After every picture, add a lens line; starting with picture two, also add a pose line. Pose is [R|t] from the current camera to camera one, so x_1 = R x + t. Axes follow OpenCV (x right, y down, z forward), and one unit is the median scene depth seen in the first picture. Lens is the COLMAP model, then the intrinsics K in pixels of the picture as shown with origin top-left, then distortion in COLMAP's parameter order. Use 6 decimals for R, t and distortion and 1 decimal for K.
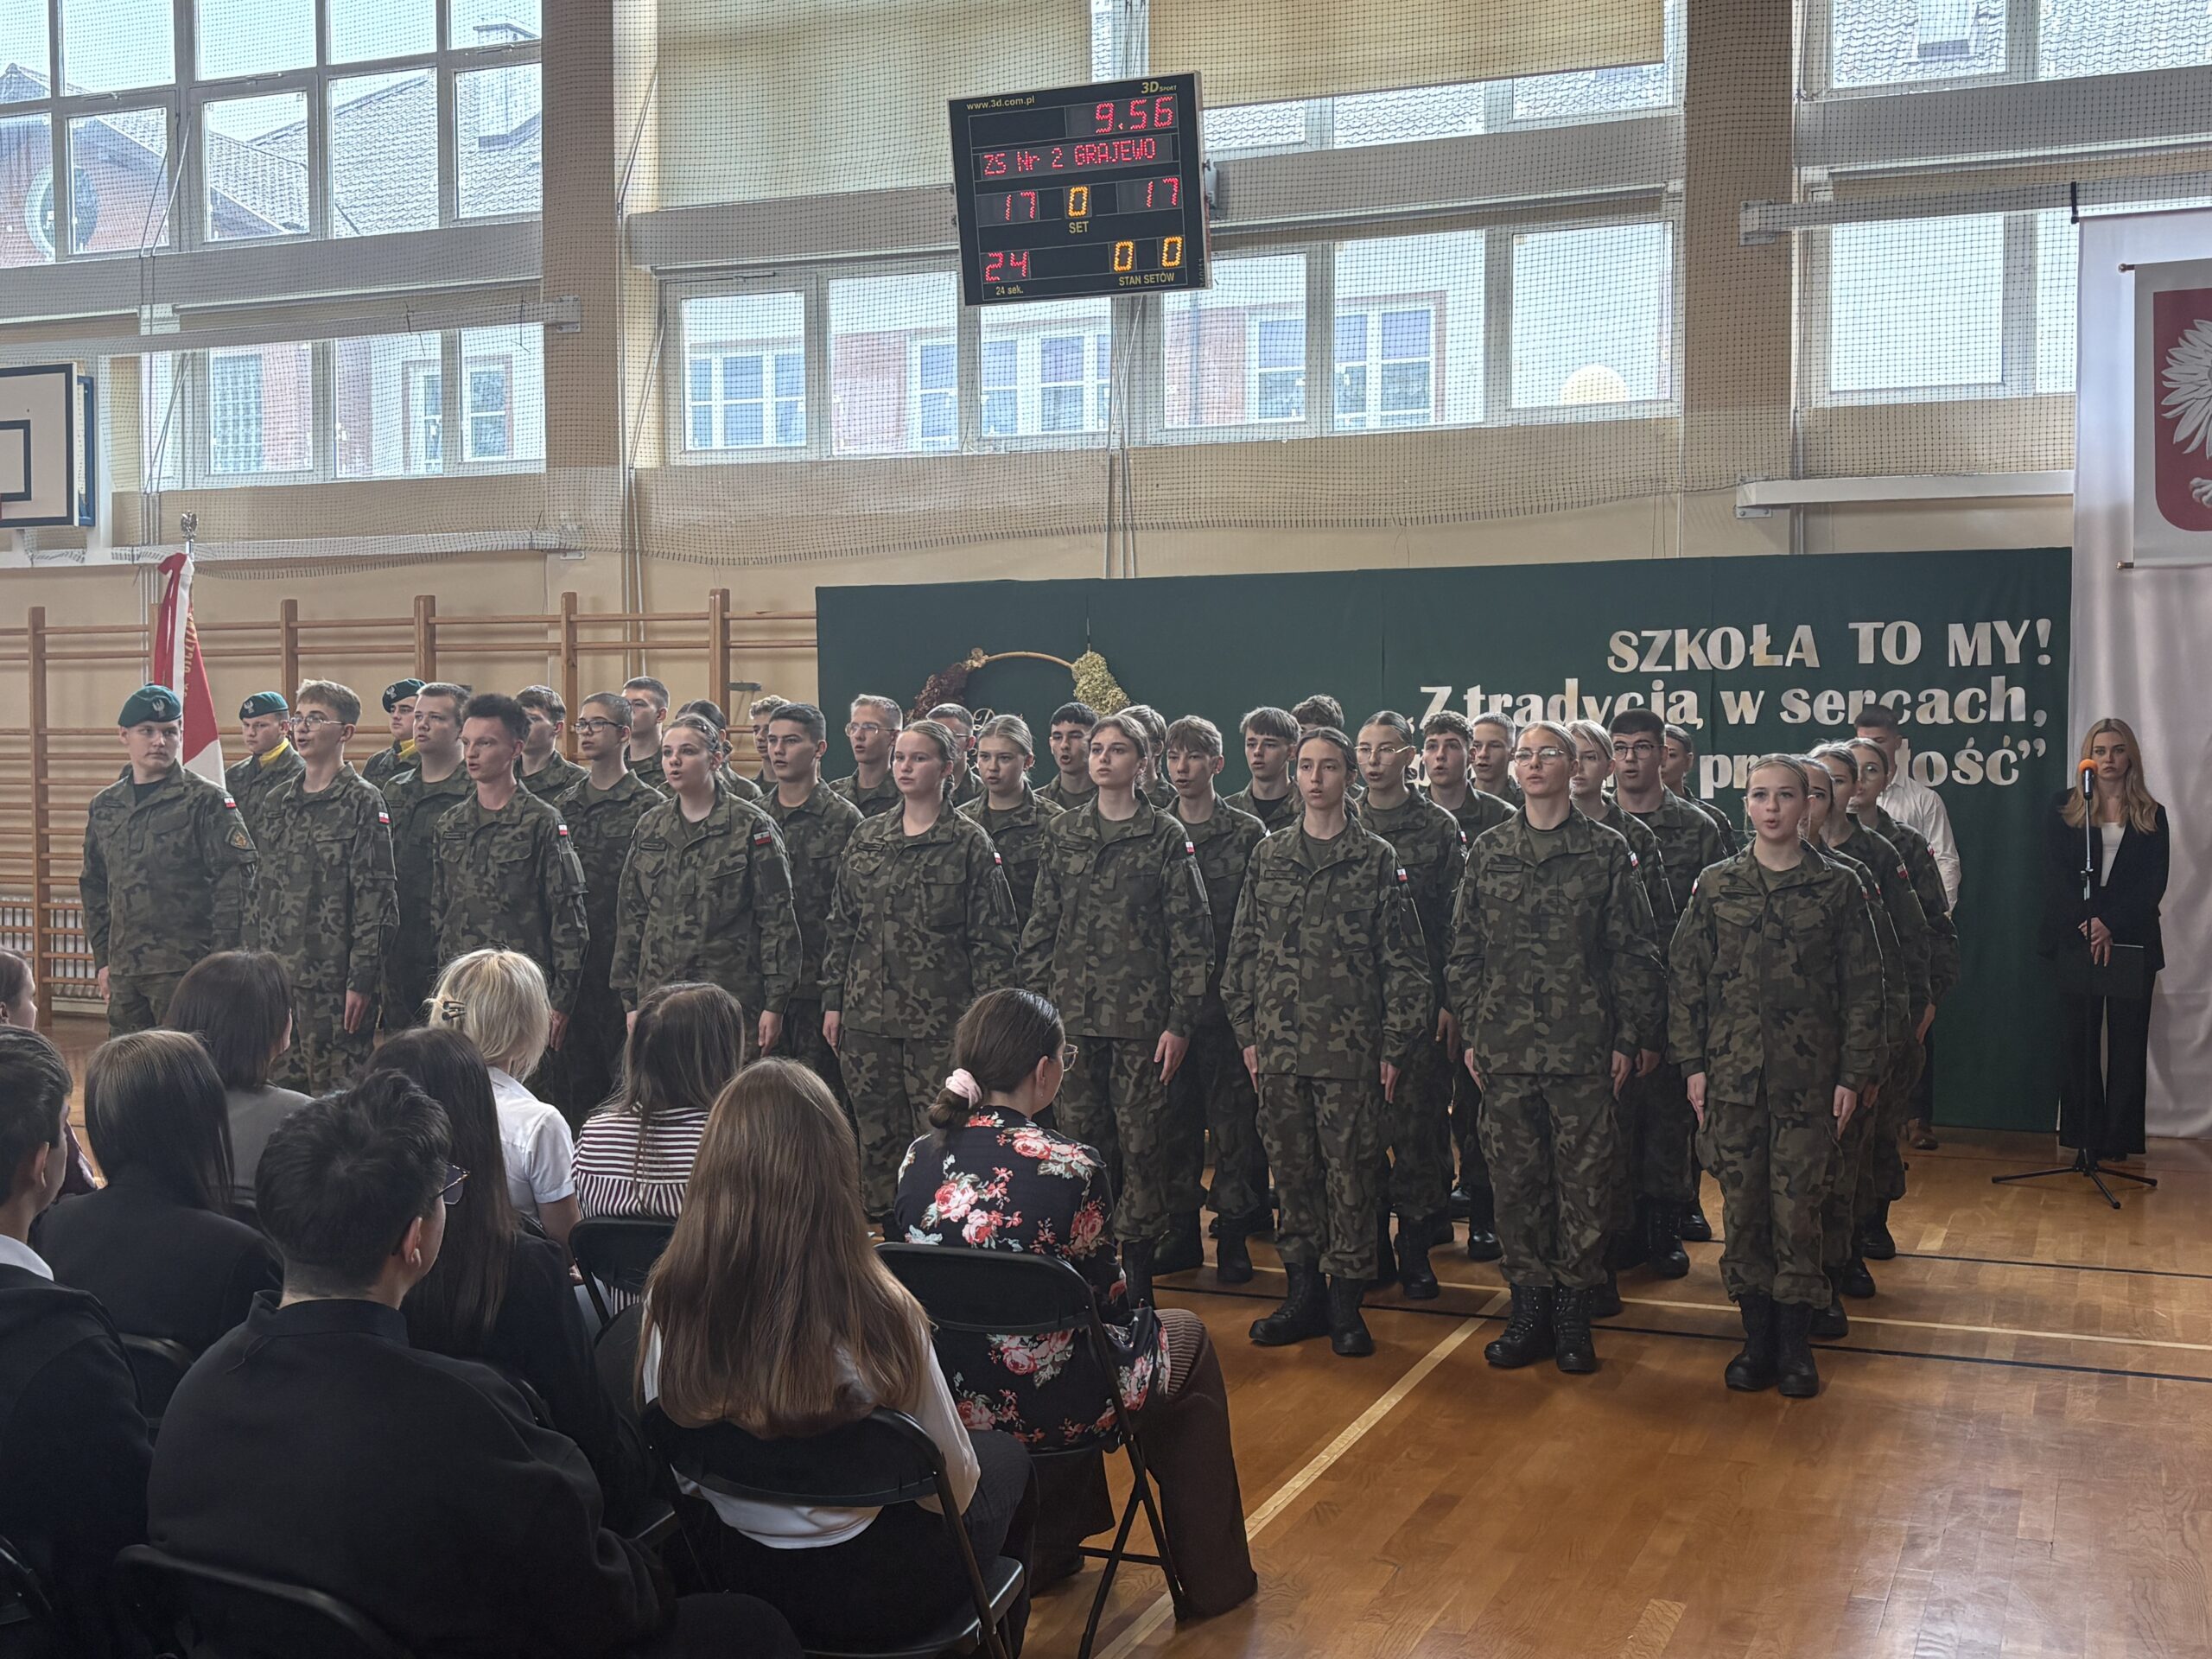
lens RADIAL K [[2523.4, 0, 1106.0], [0, 2523.4, 829.5], [0, 0, 1]] dist [0.165601, -0.501626]
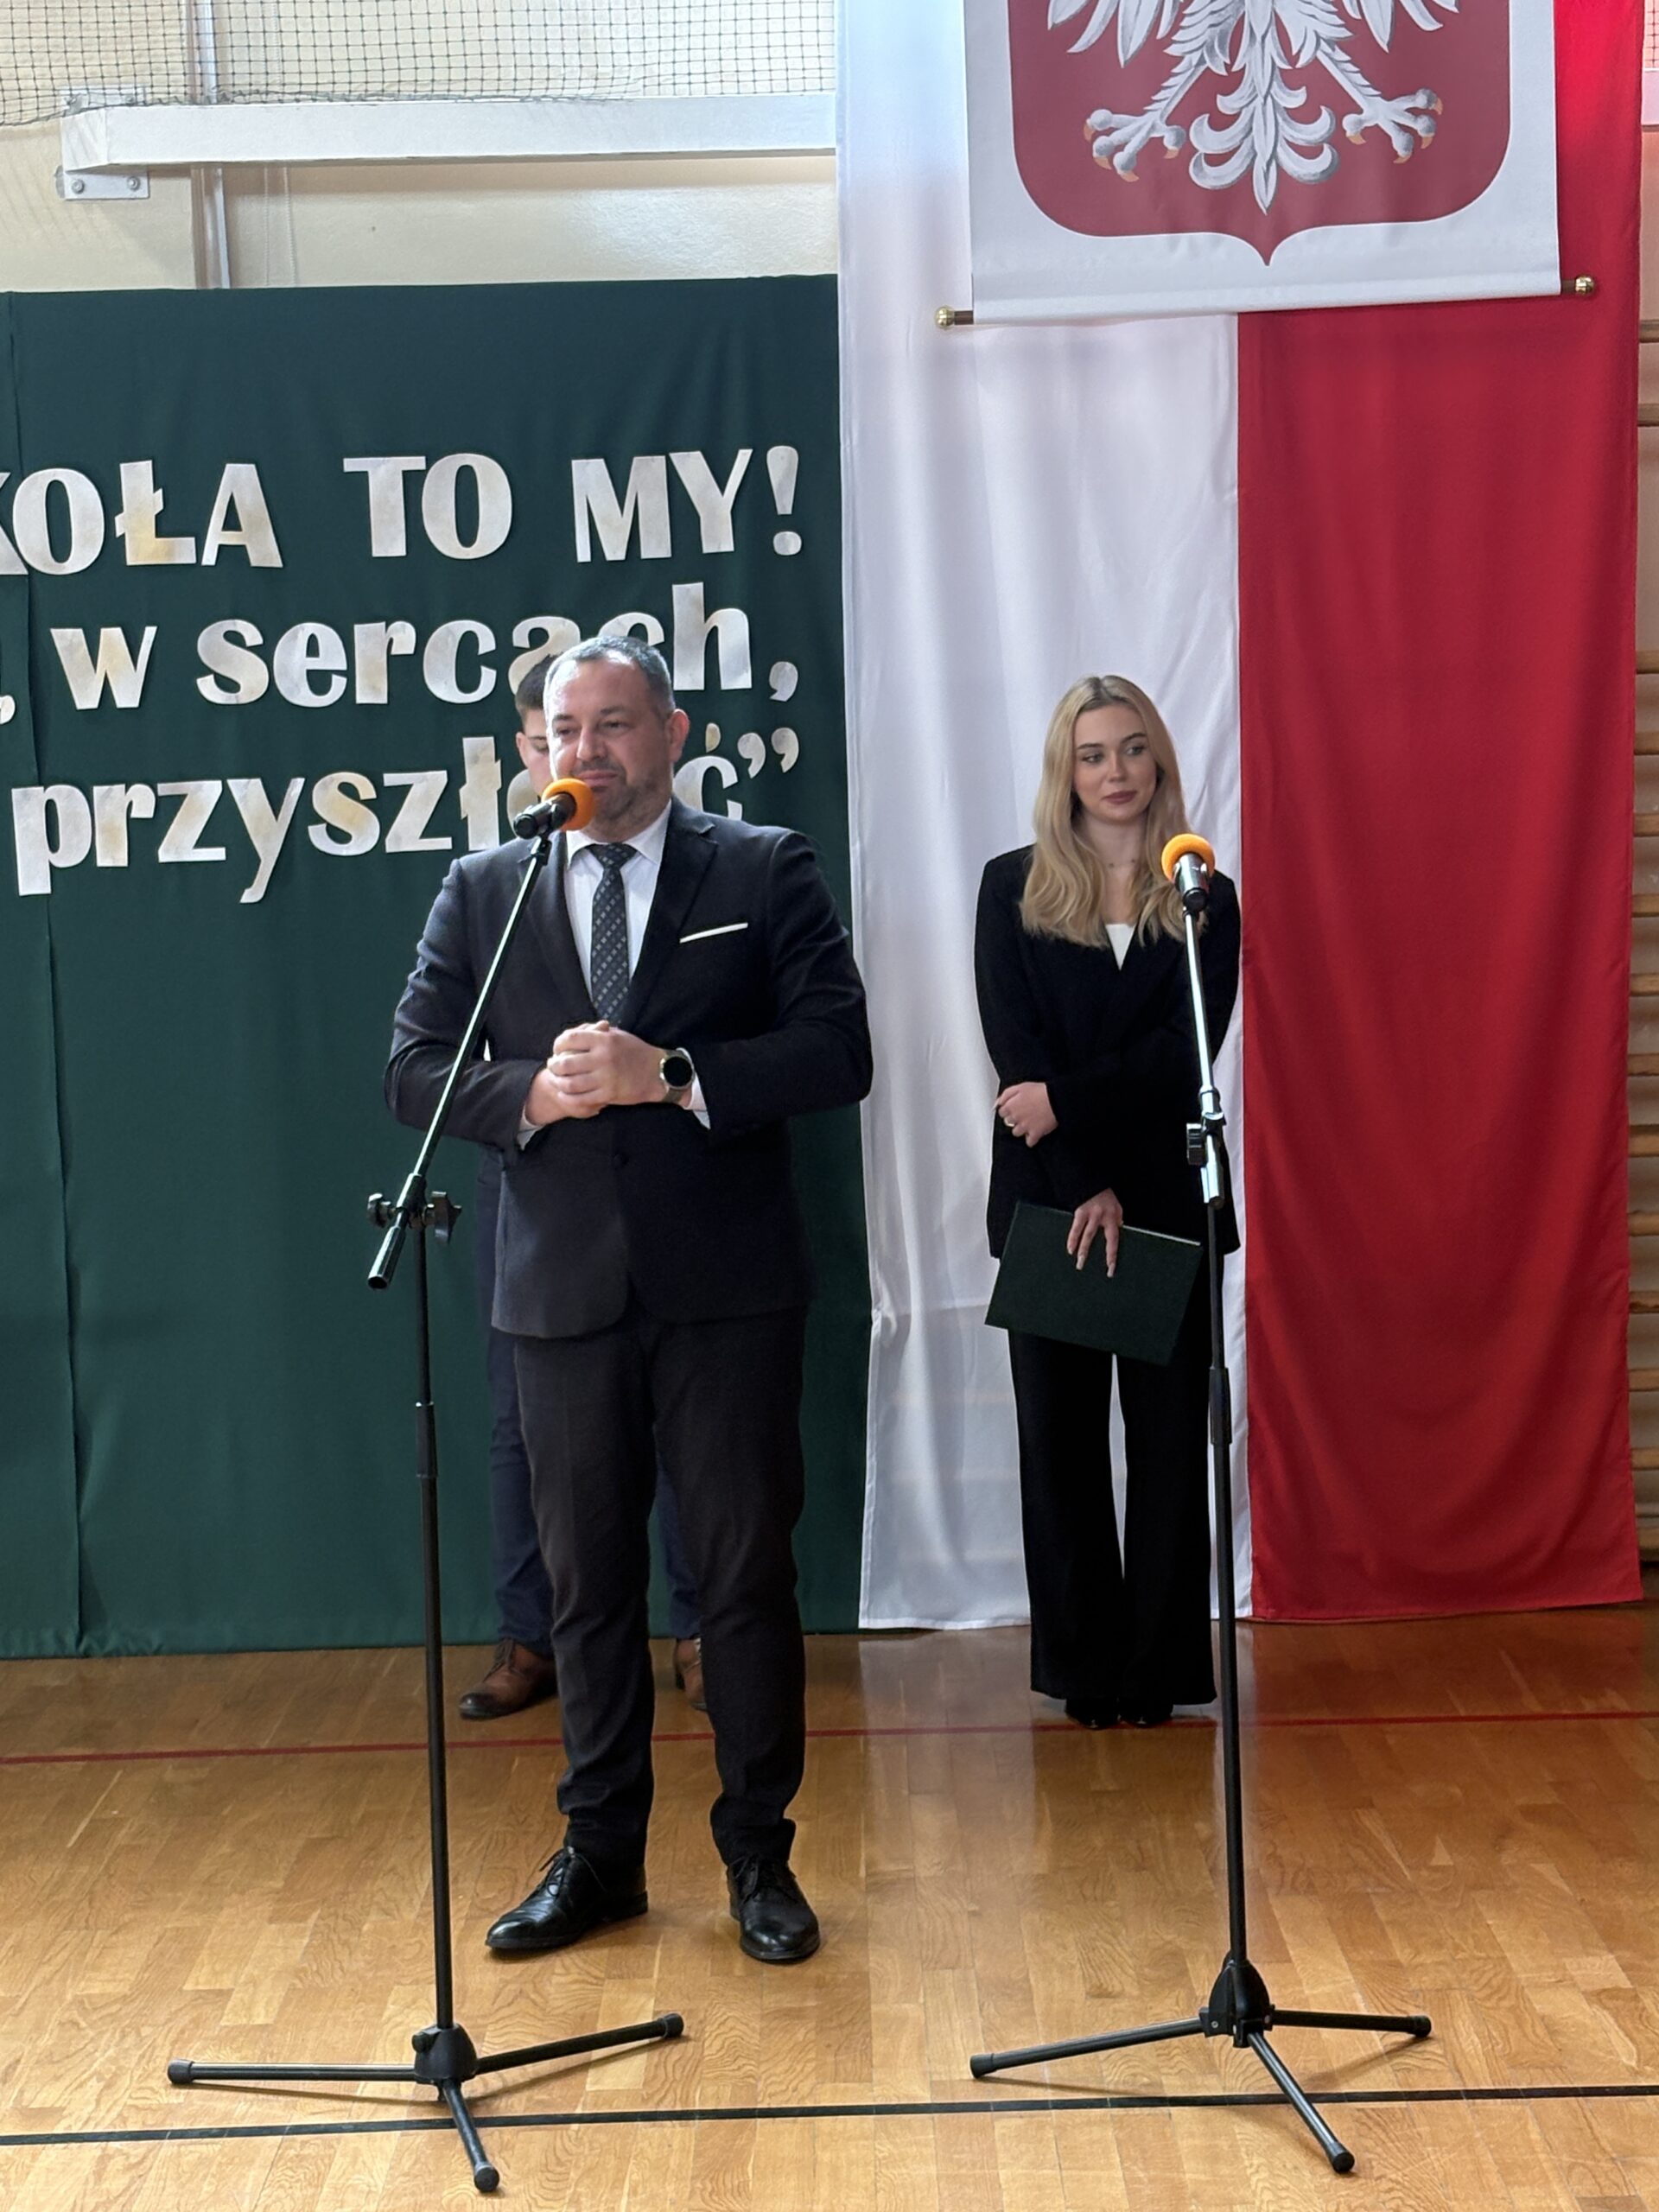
lens RADIAL K [[4700.3, 0, 861.5], [0, 4700.3, 1132.0], [0, 0, 1]] dist [0.269478, -1.101222]
pose [[0.929826, -0.058857, 0.363262, 0.081764], [0.040662, 0.997515, 0.057540, -0.012363], [-0.365746, -0.038731, 0.929908, 0.244737]]
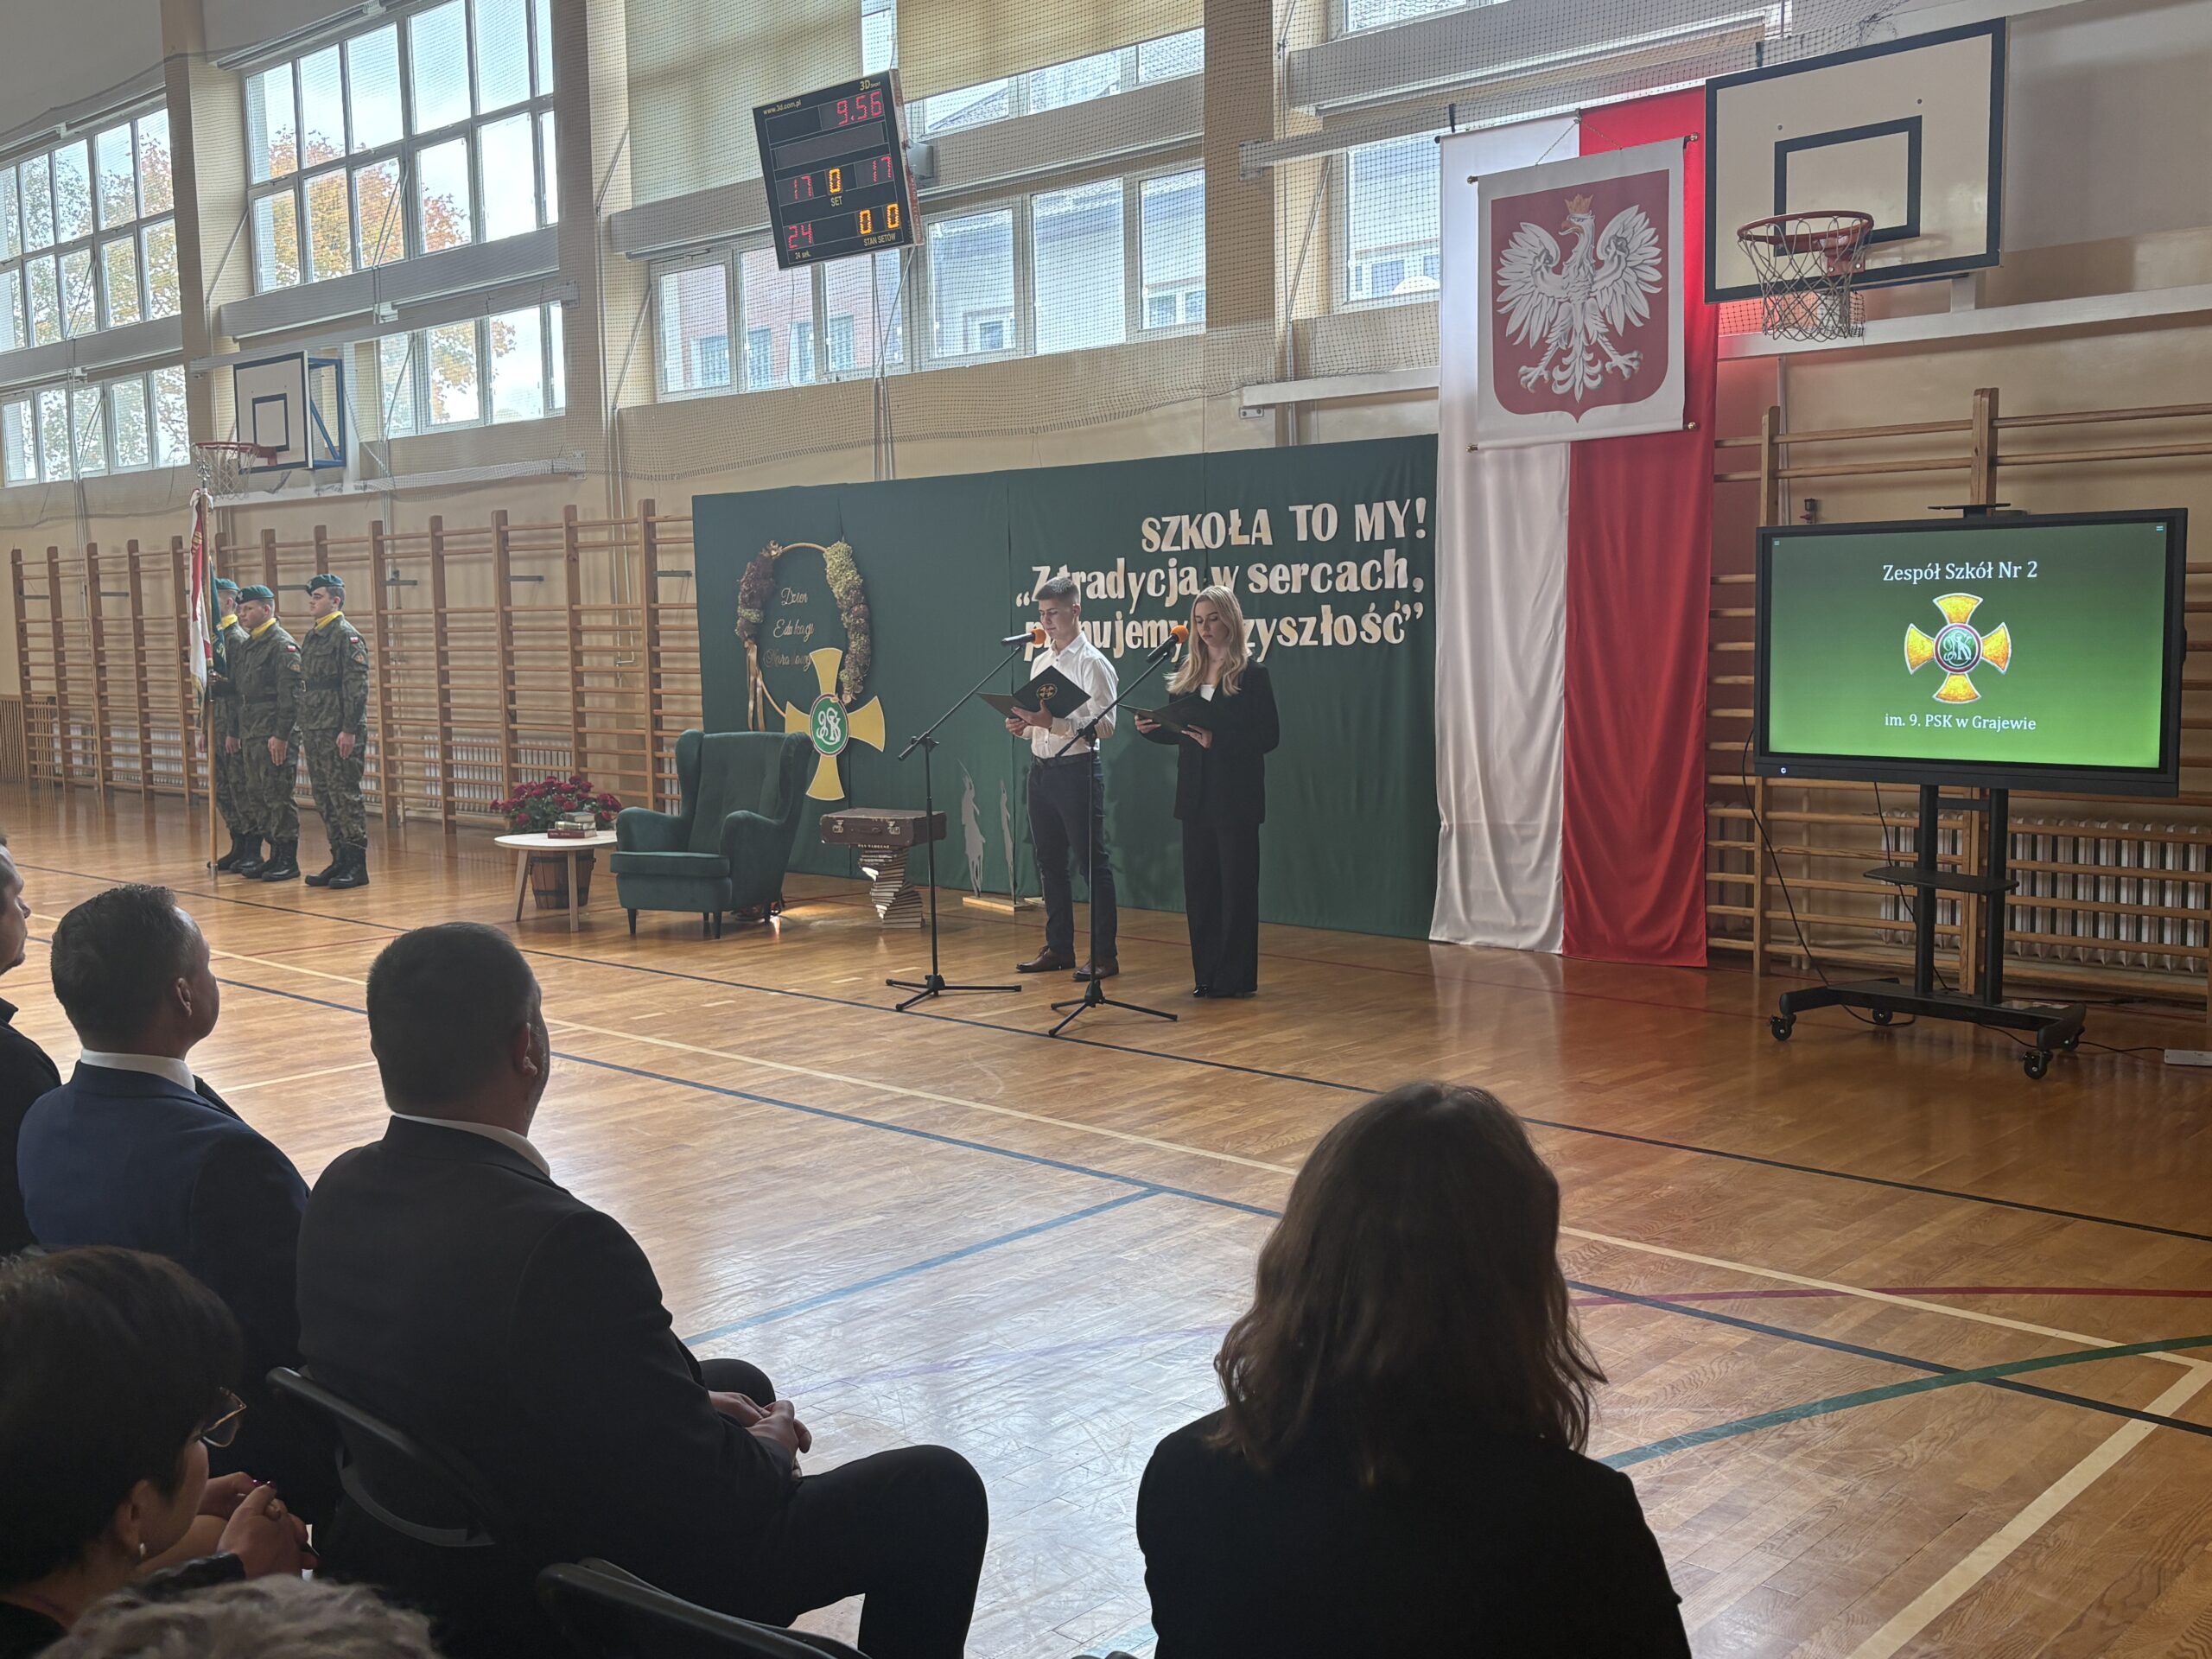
lens RADIAL K [[2180.9, 0, 1102.9], [0, 2180.9, 835.0], [0, 0, 1]] dist [0.222141, -0.760507]
pose [[0.928017, 0.023756, -0.371779, 0.579651], [0.002308, 0.997579, 0.069504, -0.000008], [0.372530, -0.065359, 0.925716, 0.017637]]
